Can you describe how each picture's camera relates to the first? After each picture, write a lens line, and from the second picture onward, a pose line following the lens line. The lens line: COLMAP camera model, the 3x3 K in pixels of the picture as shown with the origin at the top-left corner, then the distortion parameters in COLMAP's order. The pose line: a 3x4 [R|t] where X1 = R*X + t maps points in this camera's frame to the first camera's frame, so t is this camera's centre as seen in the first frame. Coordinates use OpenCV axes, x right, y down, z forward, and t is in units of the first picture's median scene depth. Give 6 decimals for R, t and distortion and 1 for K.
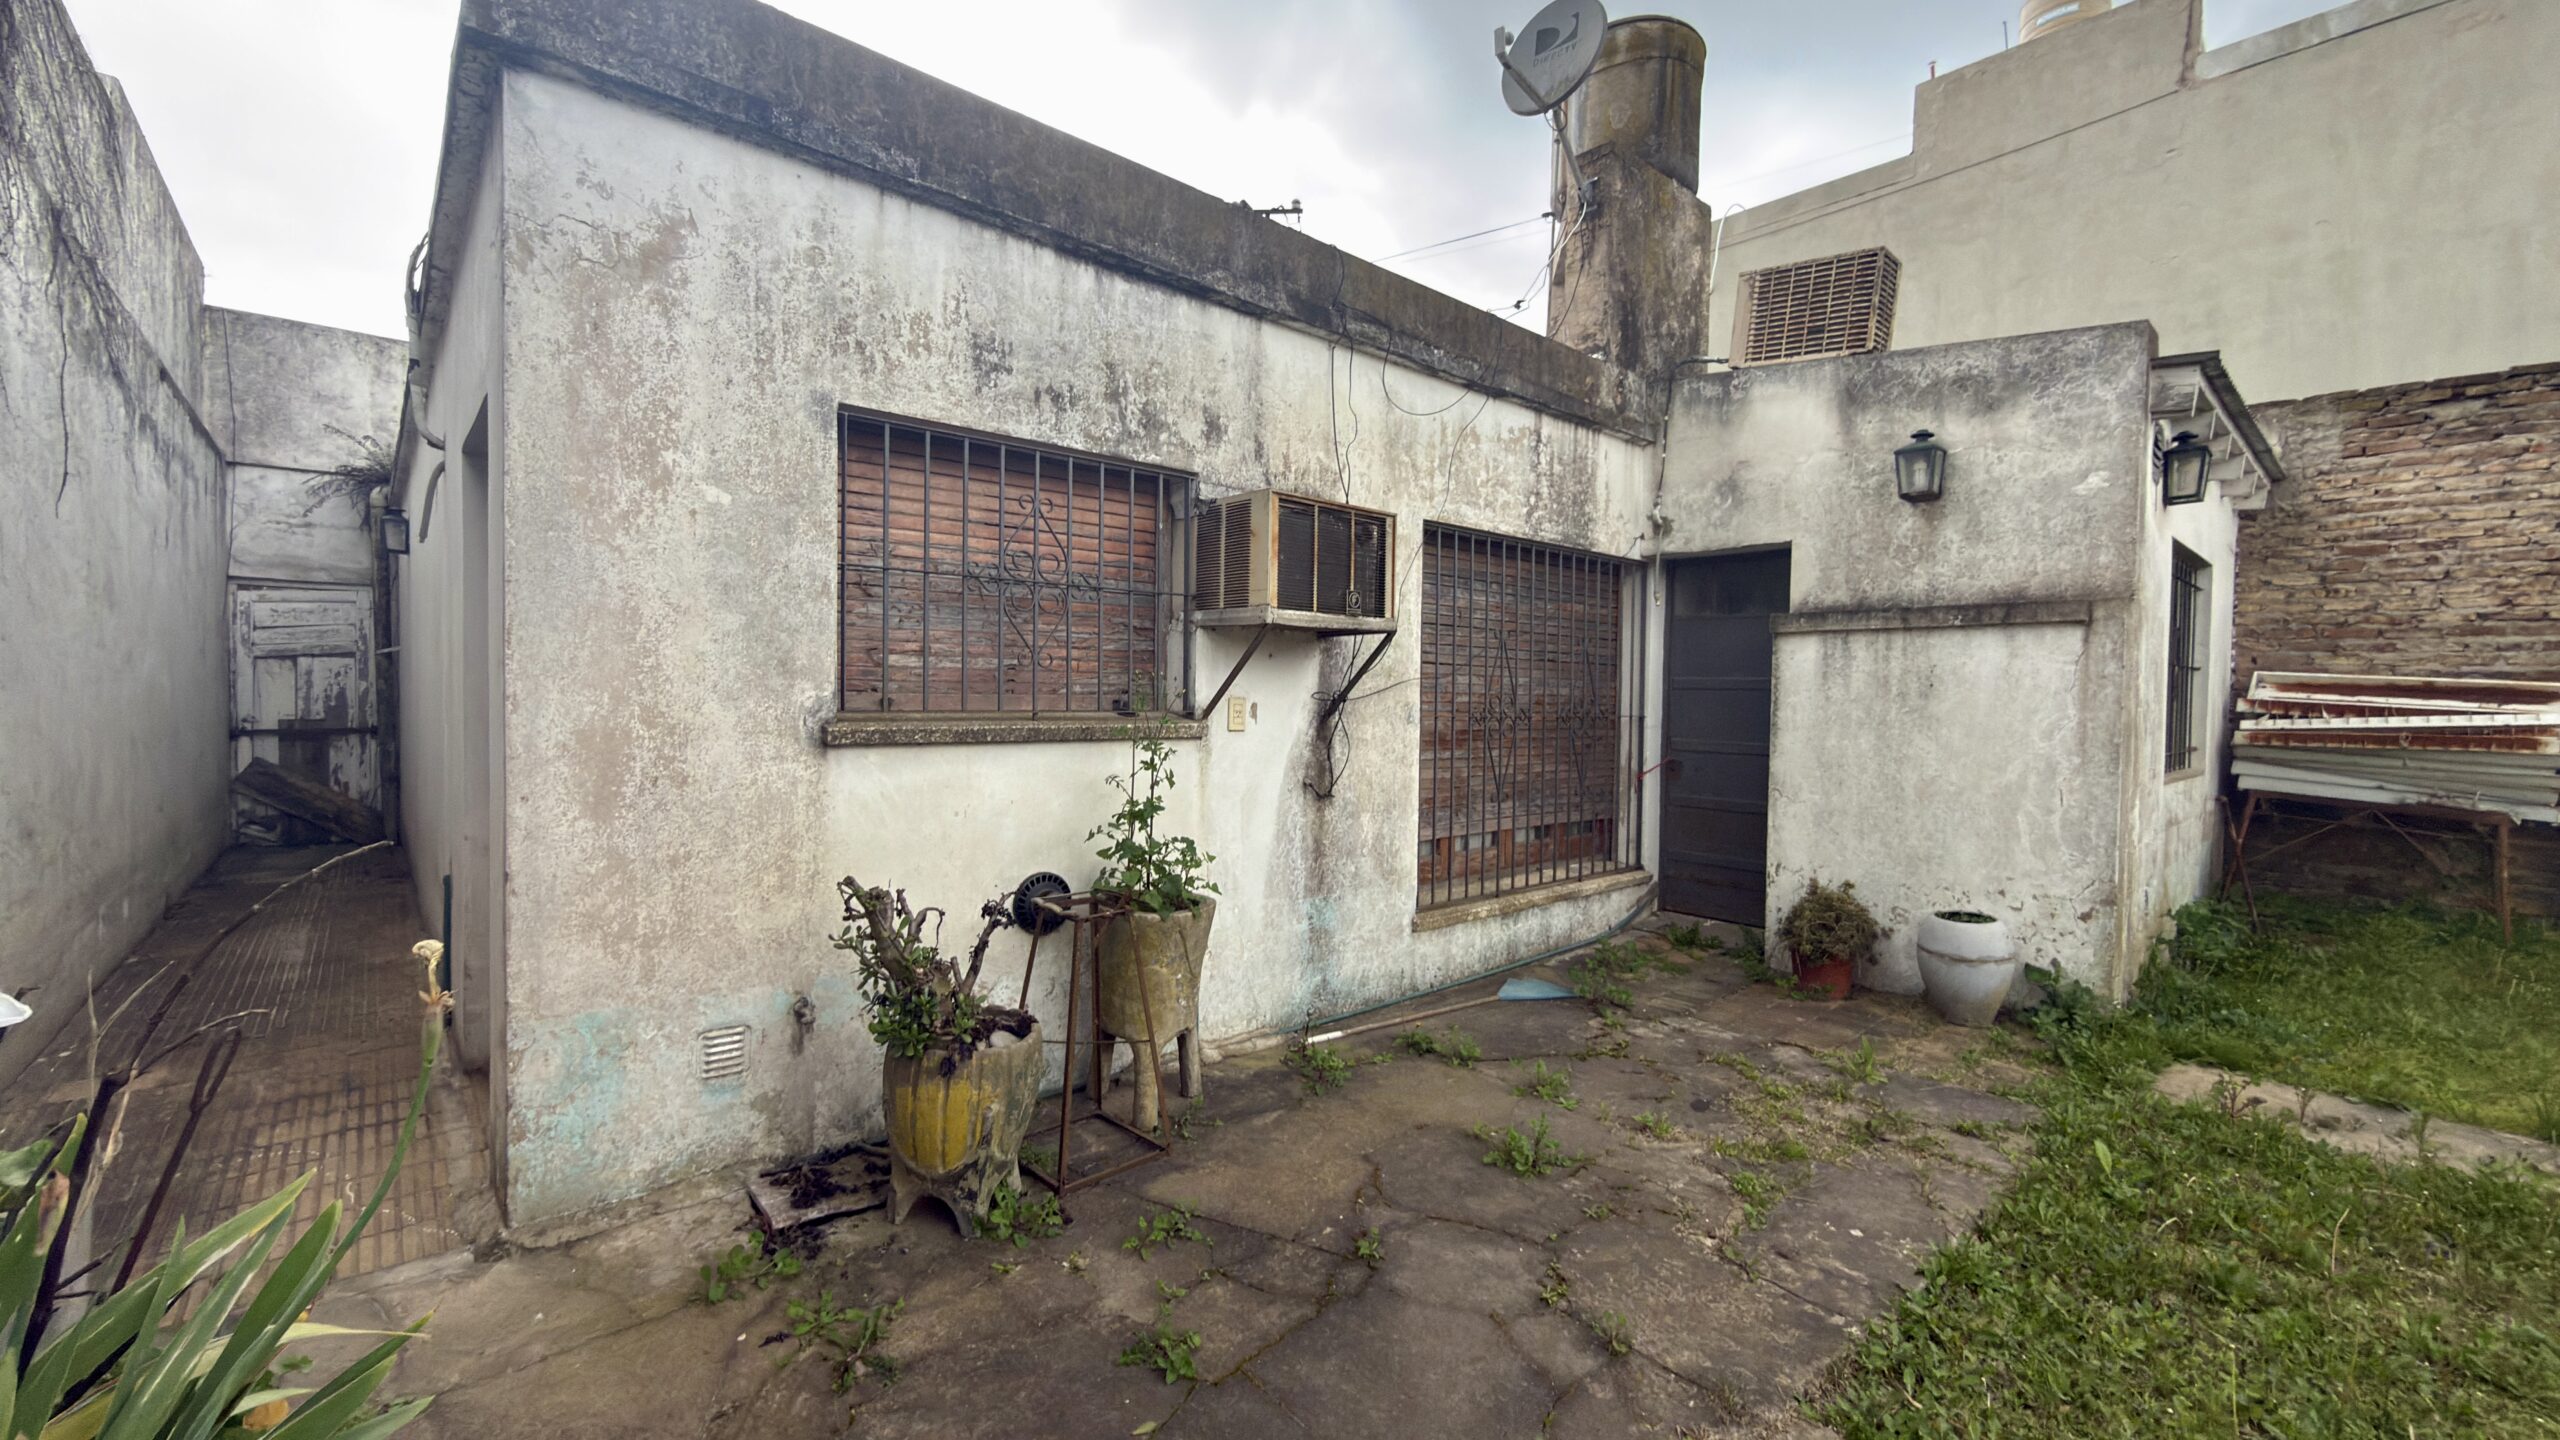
lens RADIAL K [[1020.4, 0, 1283.5], [0, 1020.4, 719.6], [0, 0, 1]] dist [-0.001423, 0.000480]
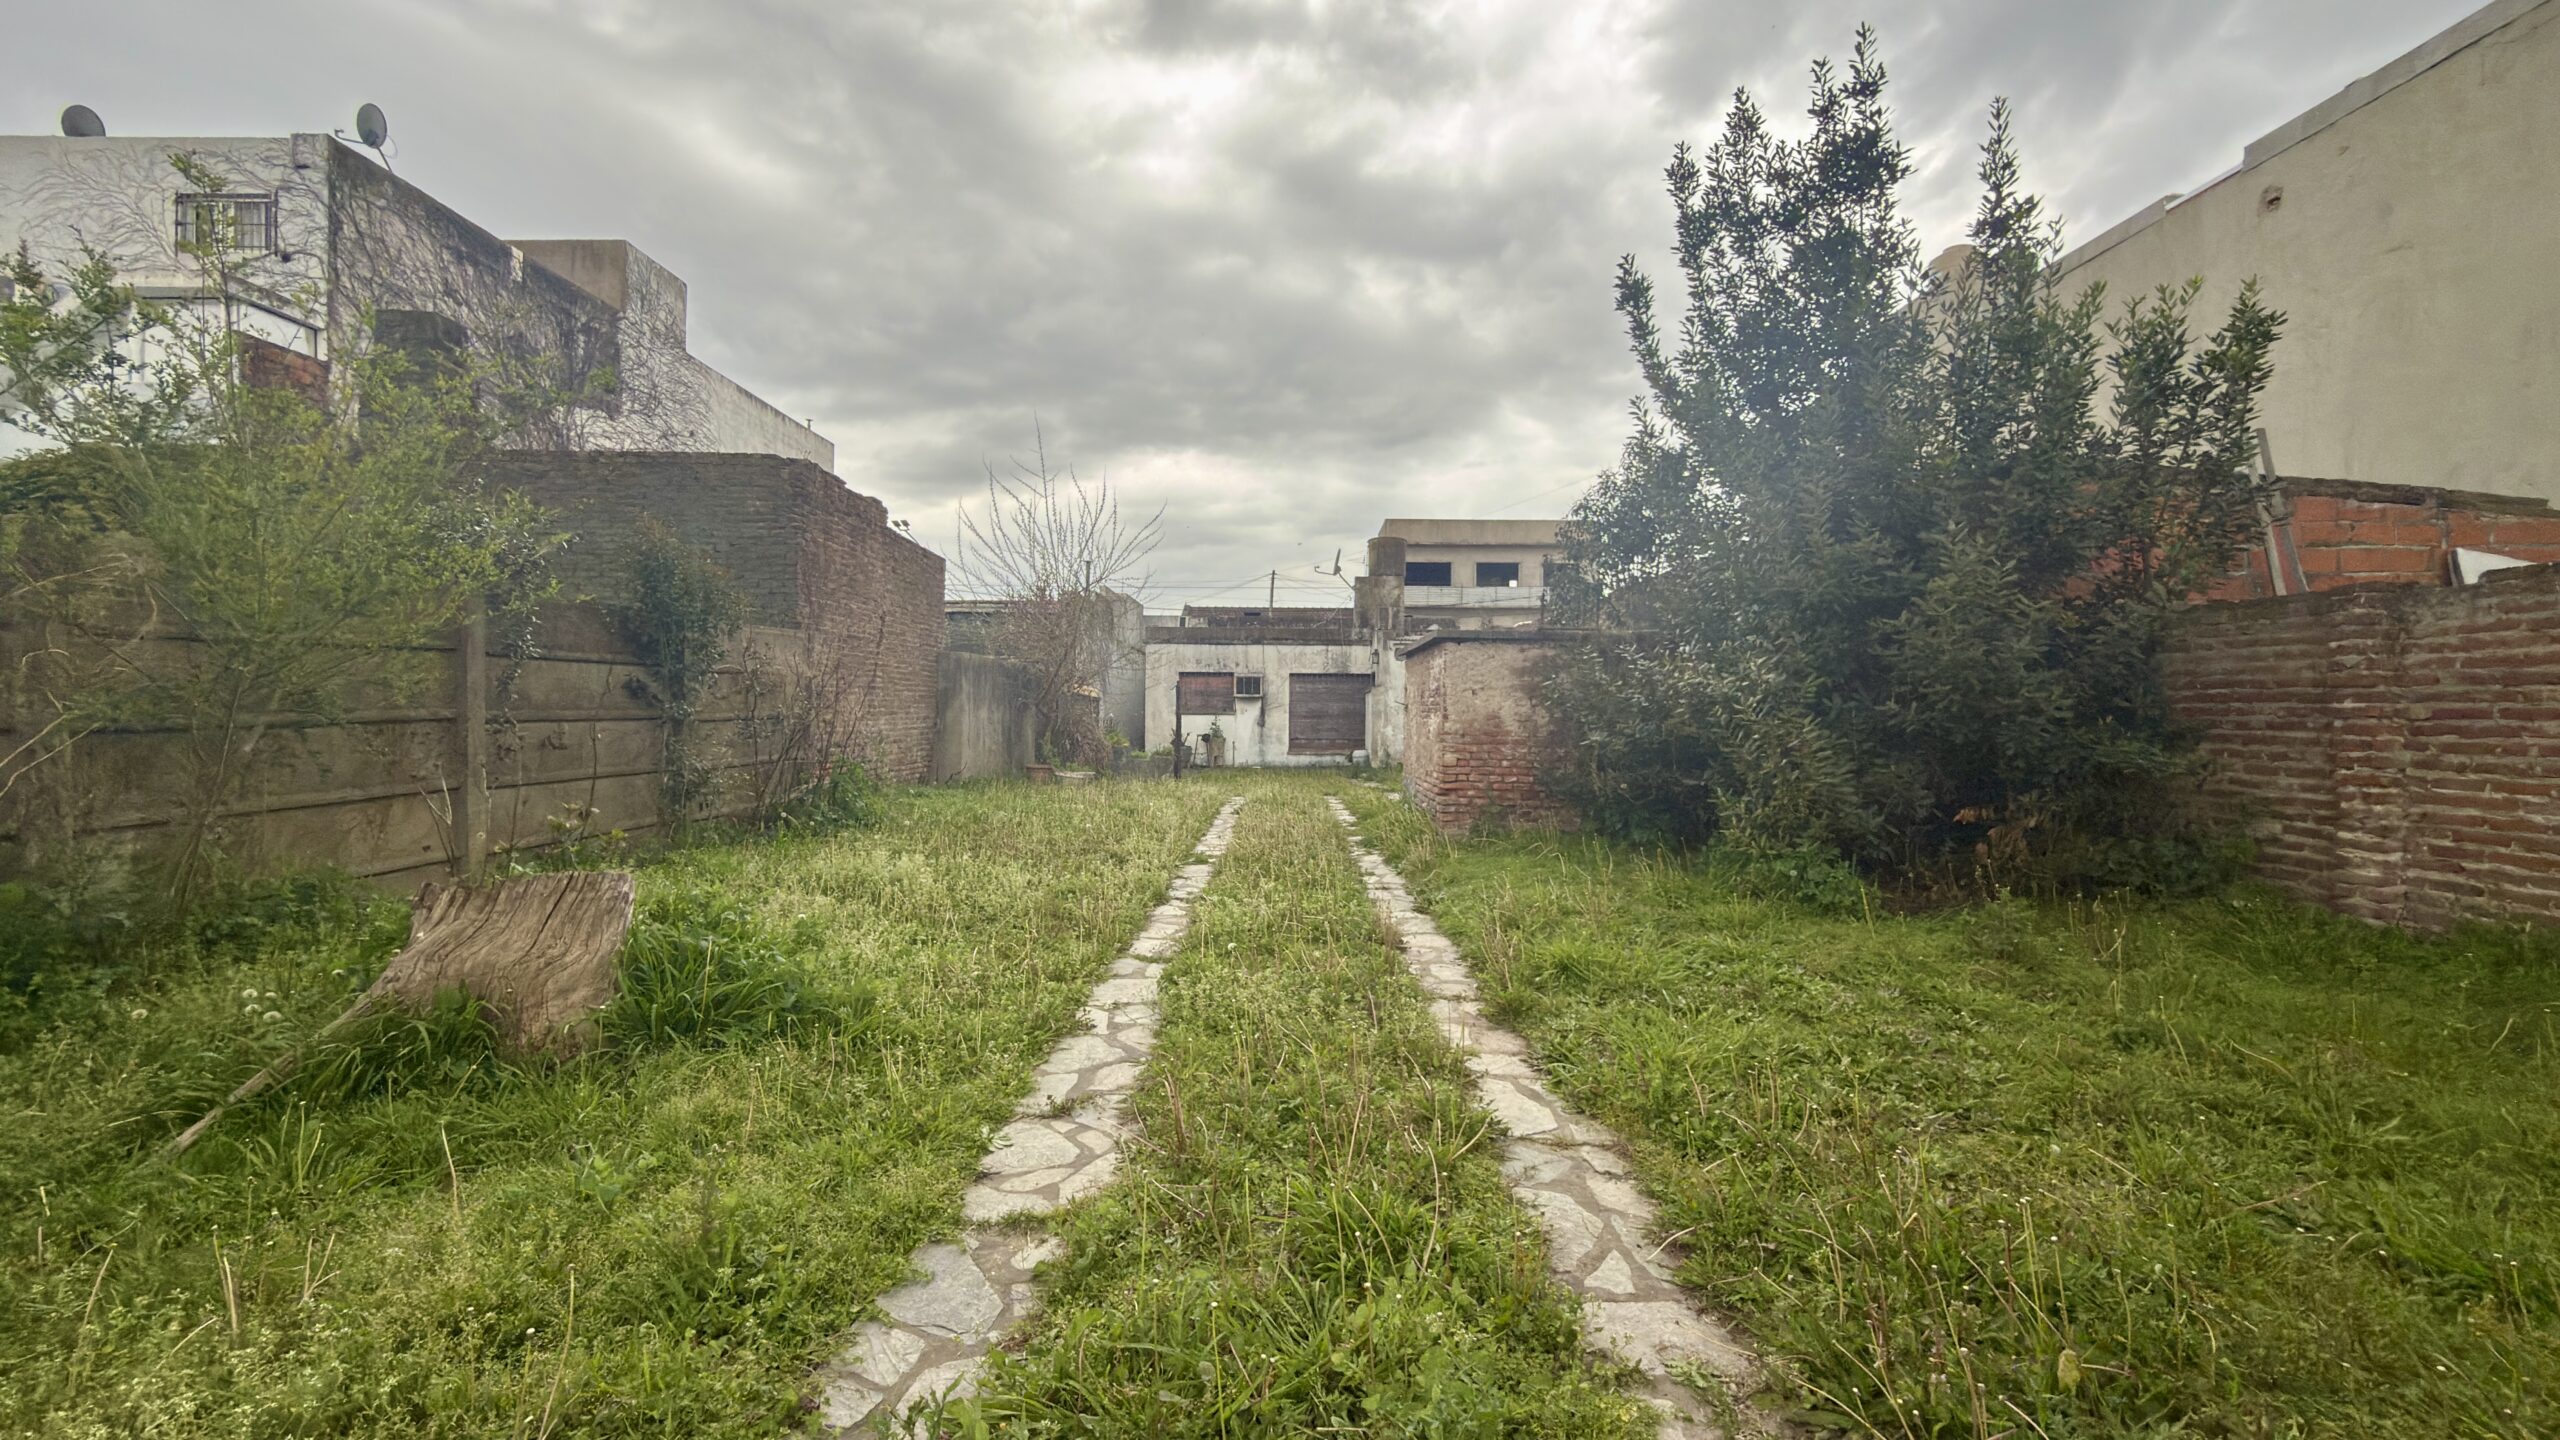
lens RADIAL K [[1020.4, 0, 1282.9], [0, 1020.4, 716.5], [0, 0, 1]] dist [-0.001423, 0.000480]
pose [[0.750701, -0.010823, -0.660554, 5.536862], [-0.007219, 0.999672, -0.024583, 0.231923], [0.660603, 0.023223, 0.750376, -4.518395]]
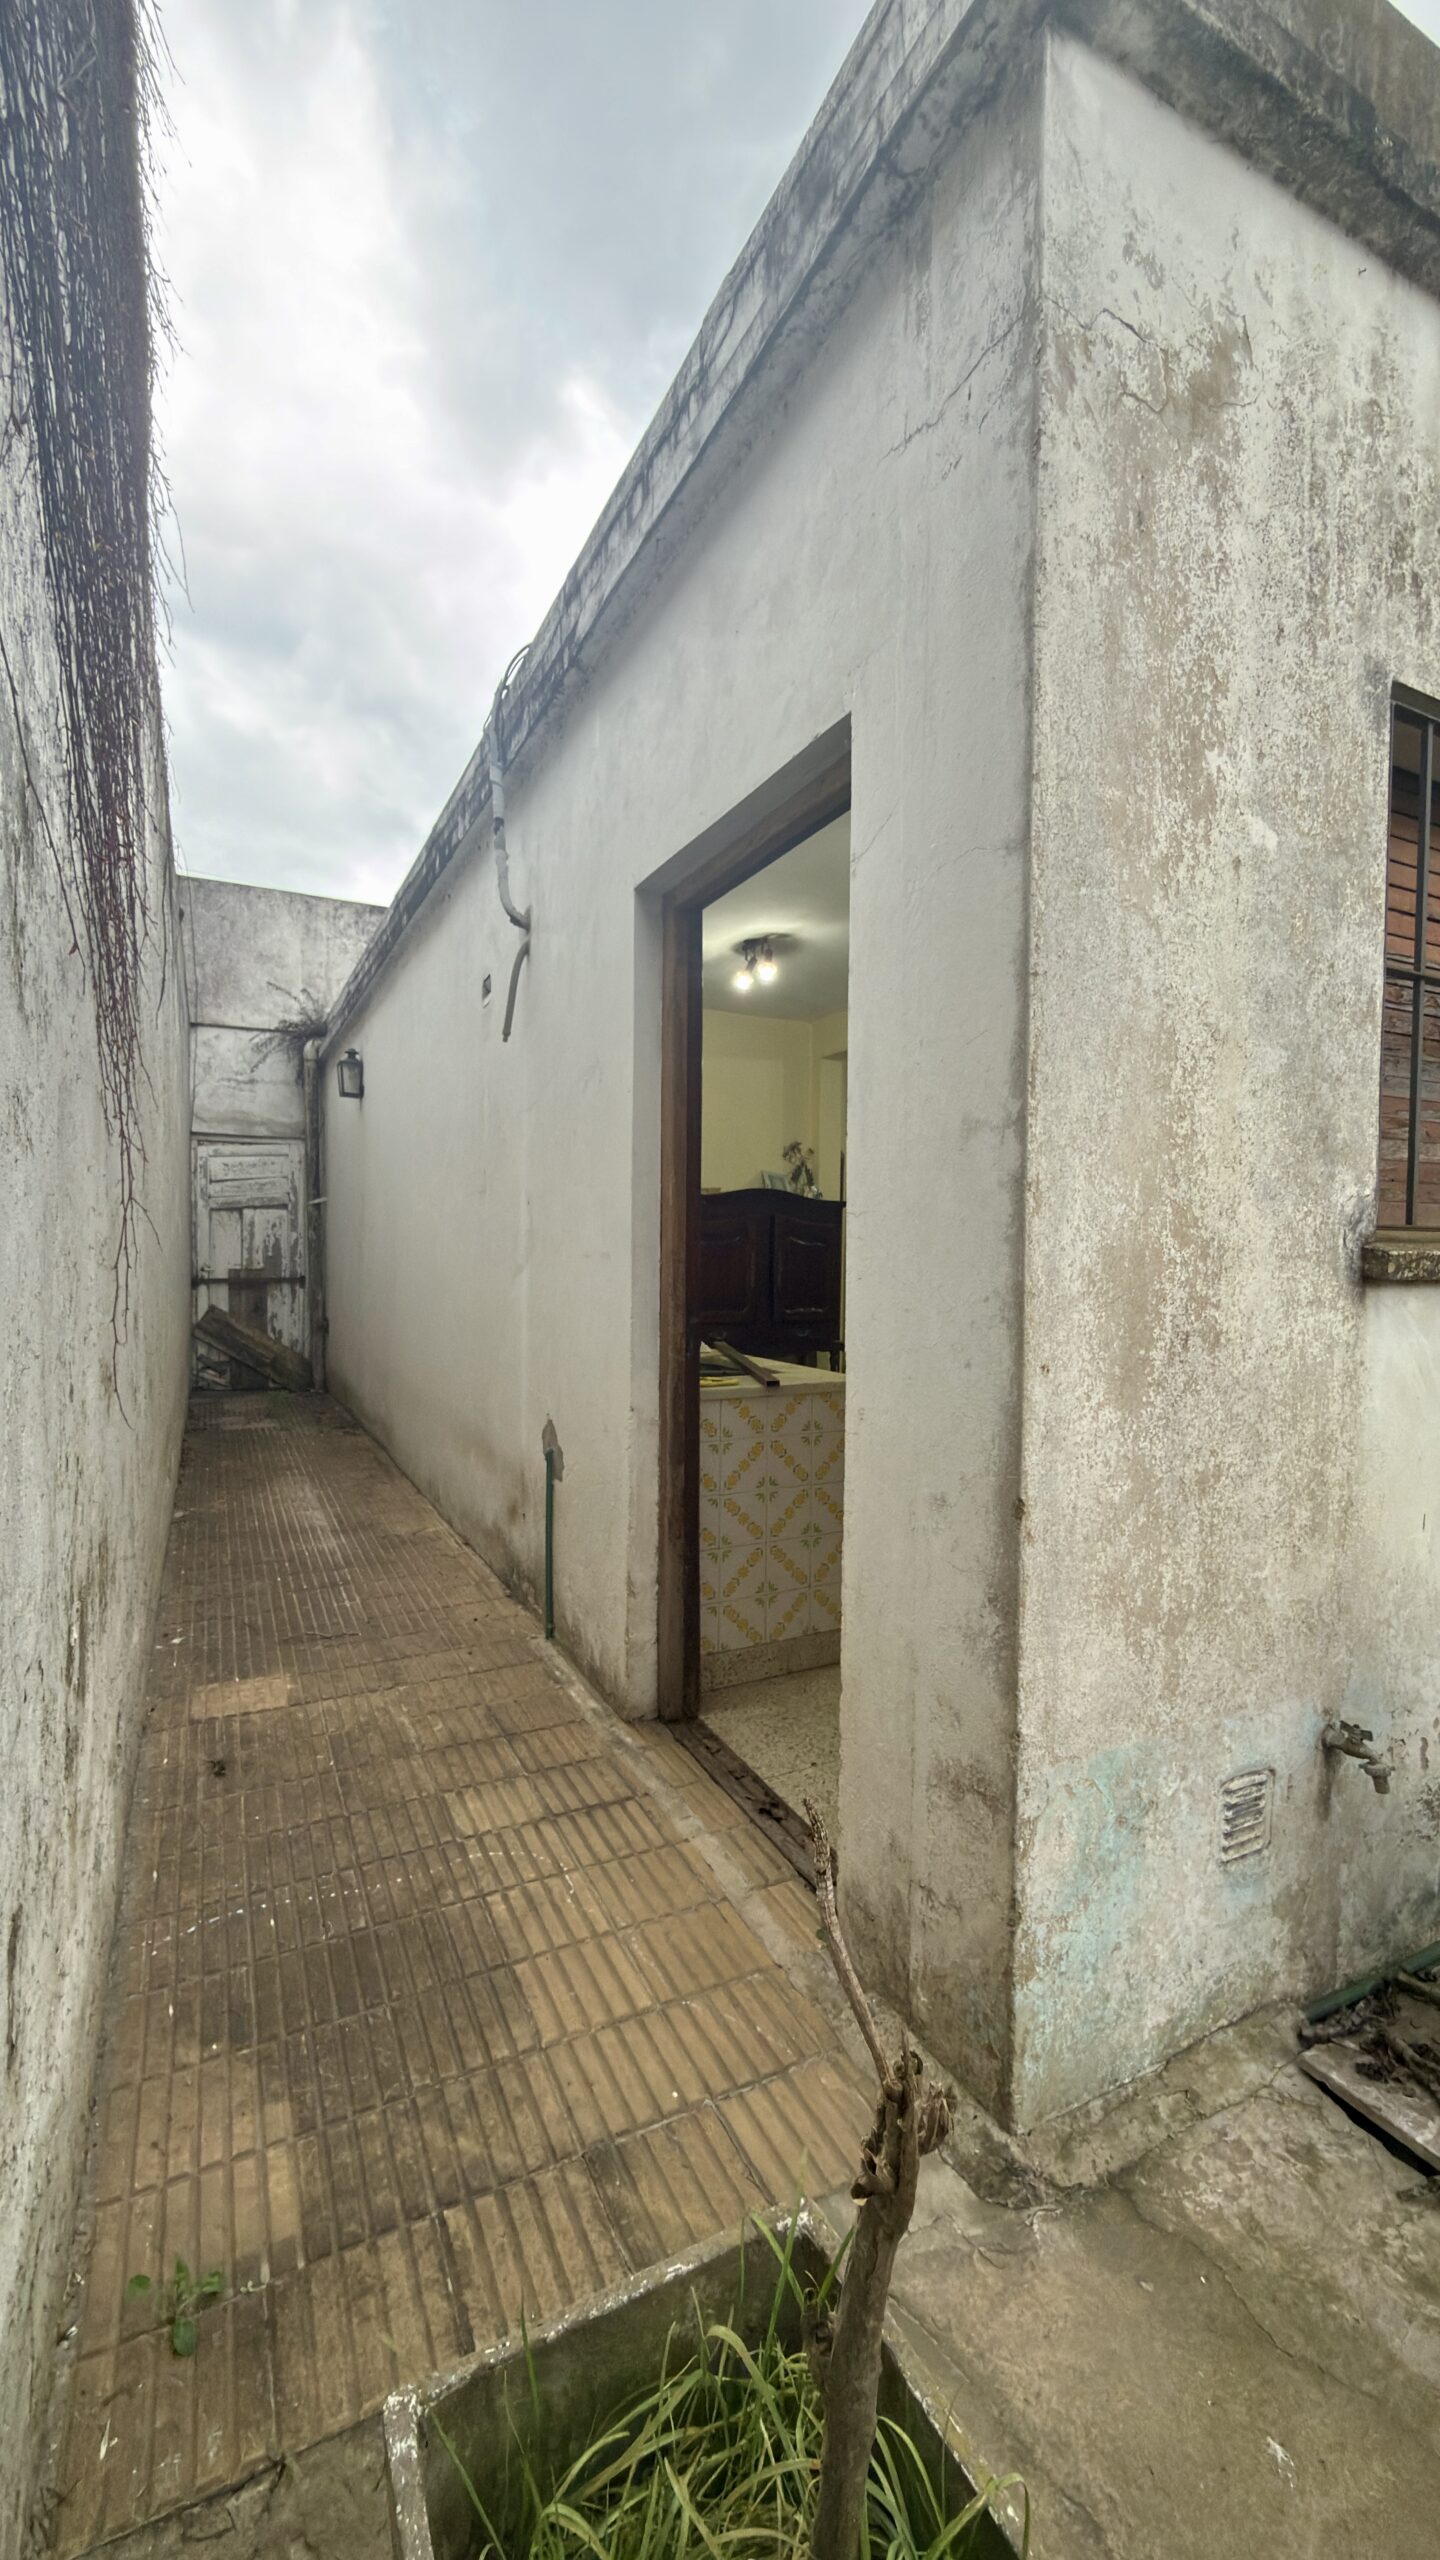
lens RADIAL K [[1020.4, 0, 711.9], [0, 1020.4, 1279.6], [0, 0, 1]] dist [-0.001423, 0.000480]
pose [[0.964268, 0.002664, -0.264916, -0.677523], [-0.002628, 0.999996, 0.000488, 0.025745], [0.264916, 0.000226, 0.964271, 0.364892]]
